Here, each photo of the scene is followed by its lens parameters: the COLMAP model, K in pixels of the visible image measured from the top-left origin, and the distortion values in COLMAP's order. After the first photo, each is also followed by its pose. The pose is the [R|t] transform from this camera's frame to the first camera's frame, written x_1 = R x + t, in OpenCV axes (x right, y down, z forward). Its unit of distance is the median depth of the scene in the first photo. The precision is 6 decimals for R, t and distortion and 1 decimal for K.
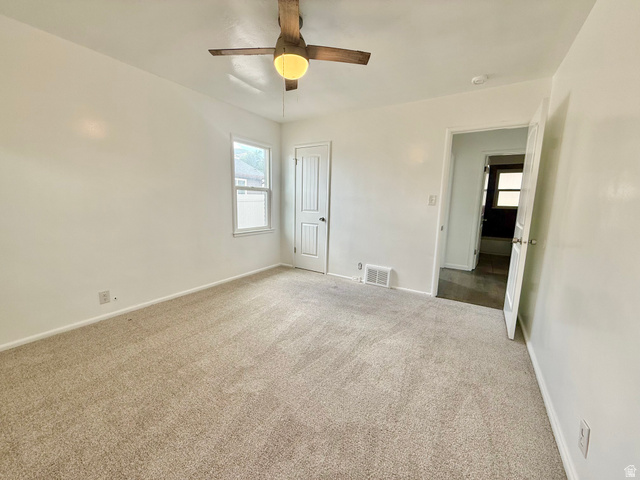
lens RADIAL K [[257.2, 0, 319.4], [0, 257.2, 241.3], [0, 0, 1]] dist [0.001725, -0.000998]
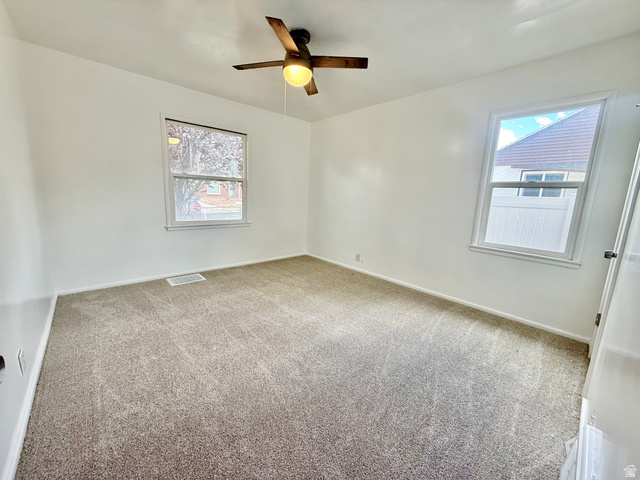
lens RADIAL K [[257.2, 0, 320.9], [0, 257.2, 238.7], [0, 0, 1]] dist [0.001725, -0.000998]
pose [[-0.266734, 0.142221, -0.953219, 0.498981], [-0.186683, 0.962696, 0.195874, -0.113725], [0.945517, 0.230196, -0.230234, 0.731659]]
